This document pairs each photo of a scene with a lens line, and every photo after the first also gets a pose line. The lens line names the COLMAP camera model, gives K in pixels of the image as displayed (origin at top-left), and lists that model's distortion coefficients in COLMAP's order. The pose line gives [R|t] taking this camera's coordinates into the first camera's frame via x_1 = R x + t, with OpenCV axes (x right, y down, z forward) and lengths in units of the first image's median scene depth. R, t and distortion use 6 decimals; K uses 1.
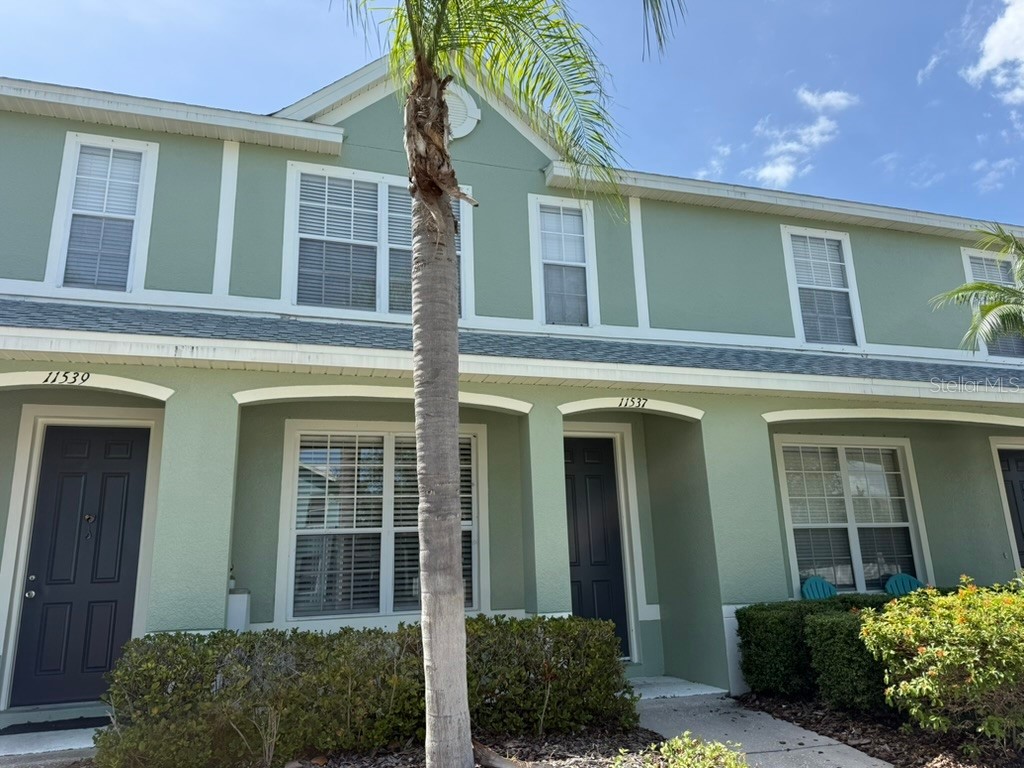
lens RADIAL K [[730.0, 0, 523.3], [0, 730.0, 380.6], [0, 0, 1]] dist [0.044494, -0.077059]
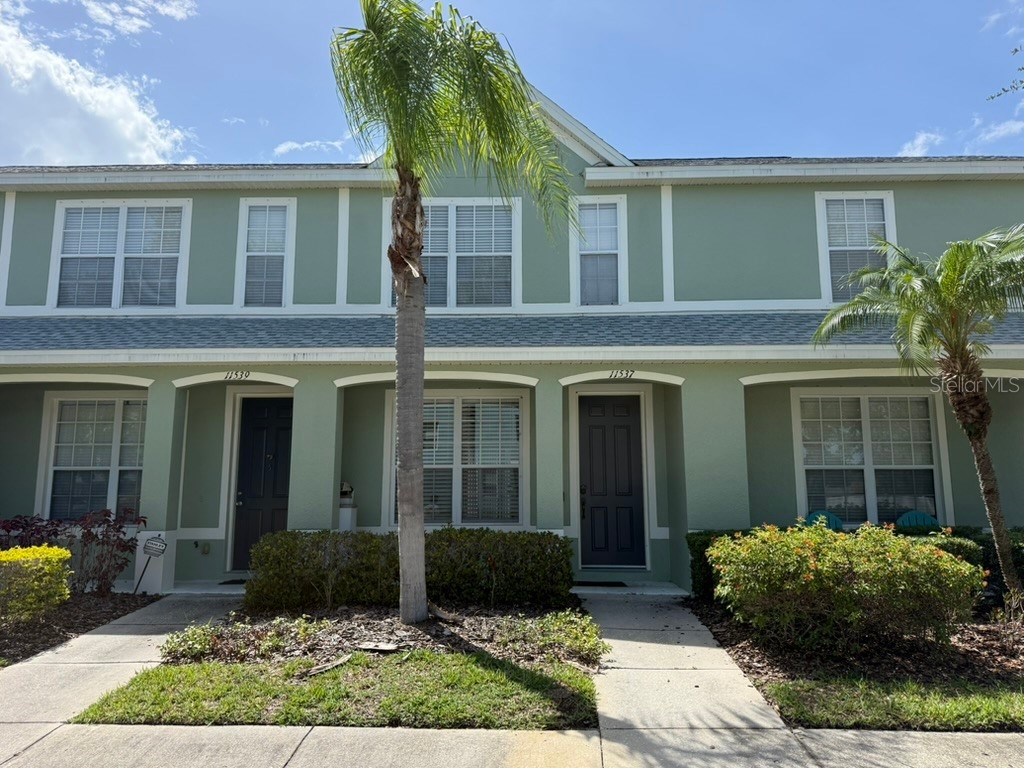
lens RADIAL K [[730.0, 0, 514.0], [0, 730.0, 382.3], [0, 0, 1]] dist [0.044494, -0.077059]
pose [[0.946551, -0.016385, -0.322136, 0.369026], [0.053702, 0.992775, 0.107300, -0.099282], [0.318051, -0.118864, 0.940593, -0.258715]]
